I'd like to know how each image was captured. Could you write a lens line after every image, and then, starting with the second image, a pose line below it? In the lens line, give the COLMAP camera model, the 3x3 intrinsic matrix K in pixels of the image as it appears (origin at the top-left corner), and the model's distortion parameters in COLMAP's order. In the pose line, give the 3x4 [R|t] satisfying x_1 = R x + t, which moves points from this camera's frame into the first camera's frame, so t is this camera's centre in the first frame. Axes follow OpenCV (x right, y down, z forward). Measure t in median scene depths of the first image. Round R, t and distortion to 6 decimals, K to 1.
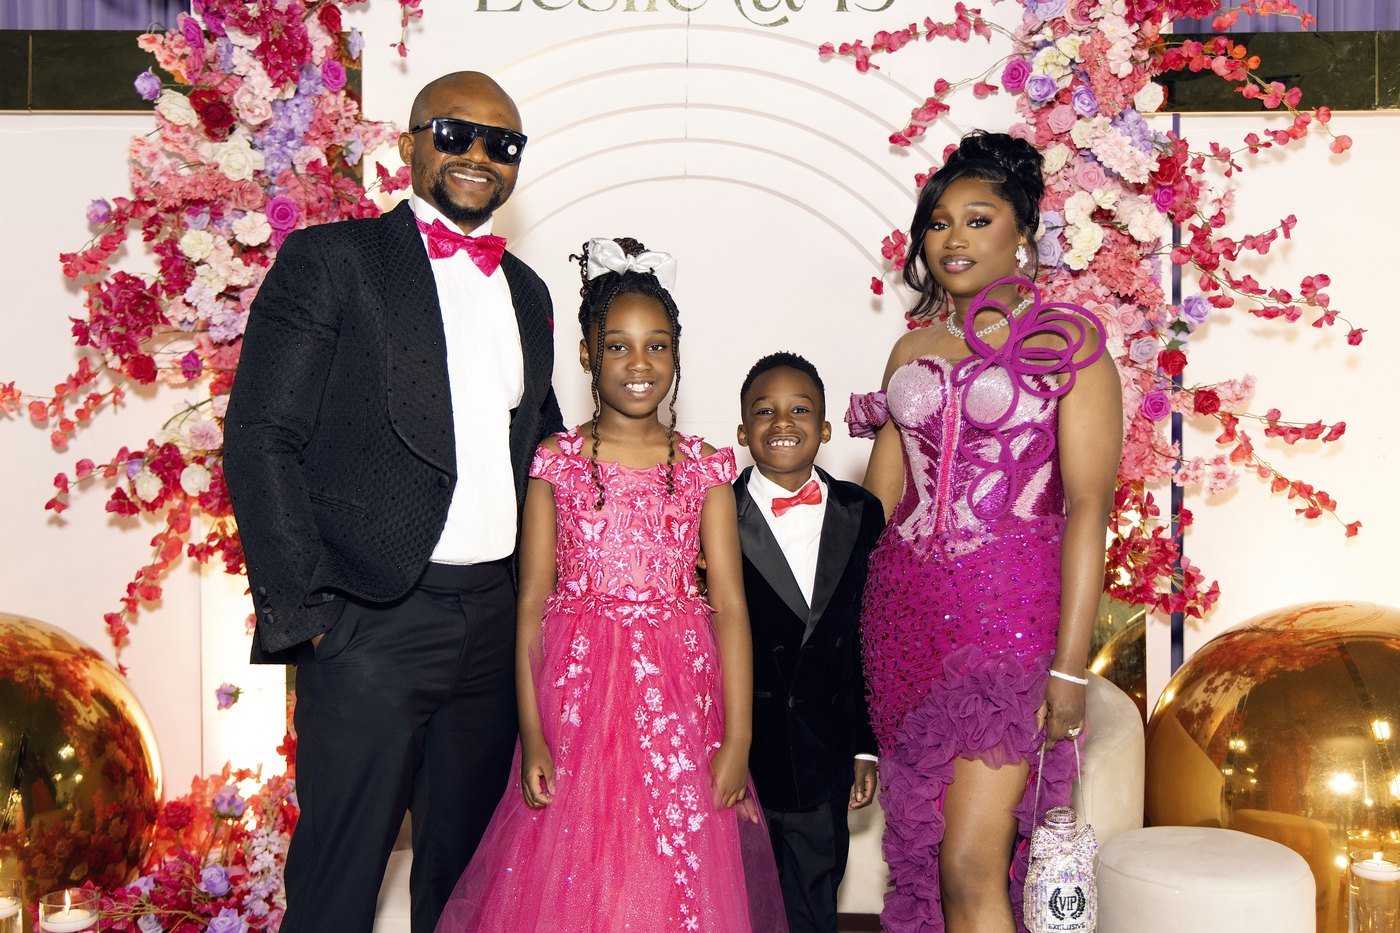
lens RADIAL K [[1674.0, 0, 693.2], [0, 1674.0, 445.1], [0, 0, 1]] dist [0.007378, 0.019383]
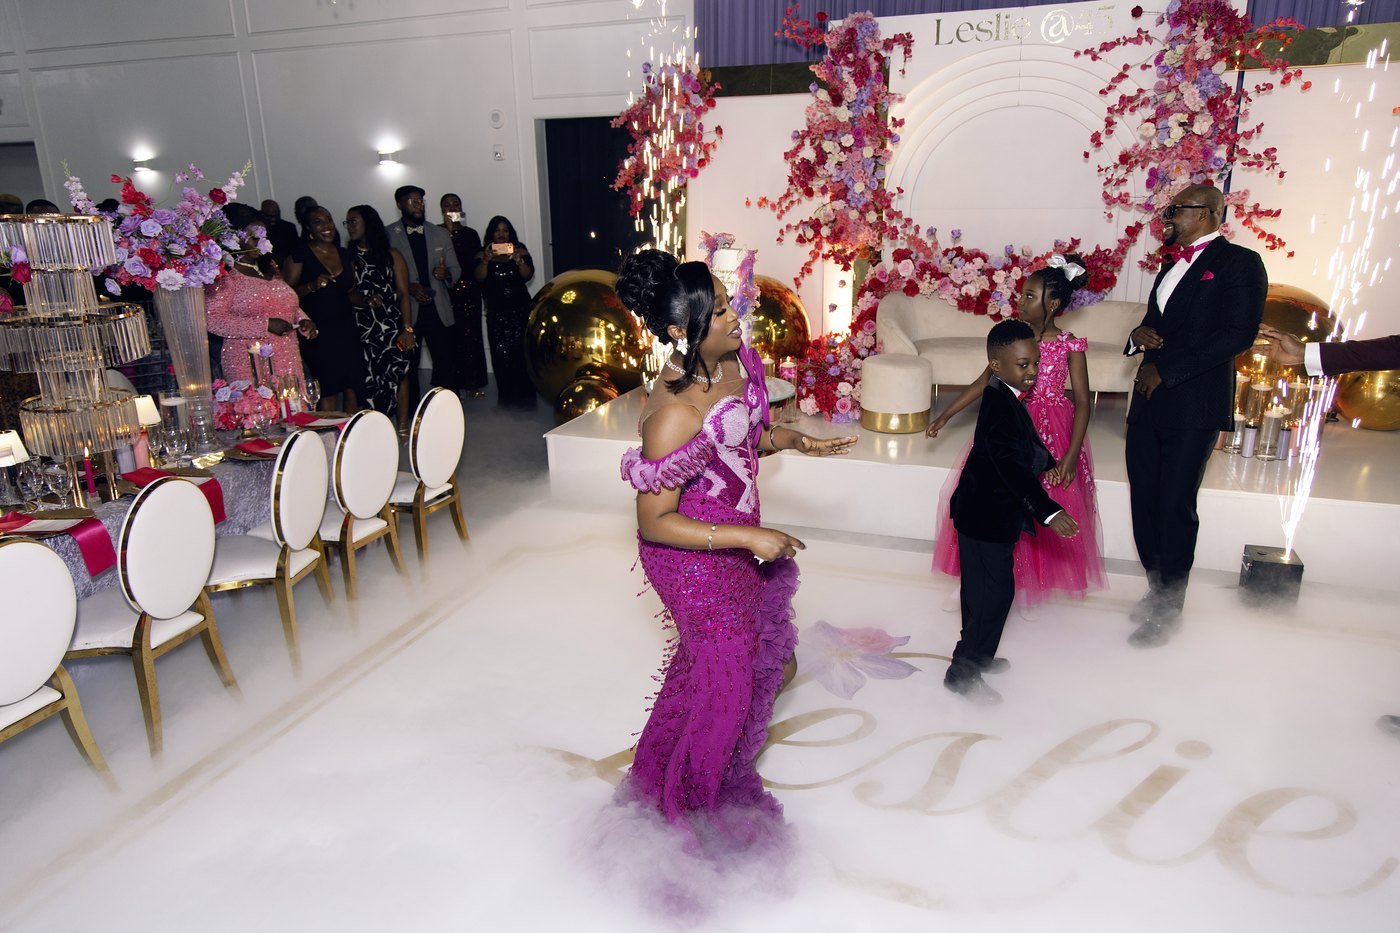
lens RADIAL K [[948.5, 0, 700.0], [0, 948.5, 466.5], [0, 0, 1]] dist [0.003124, 0.004787]
pose [[0.925459, 0.096920, -0.366240, 0.145941], [0.002874, 0.964899, 0.262607, -0.018250], [0.378837, -0.244084, 0.892696, -0.655340]]
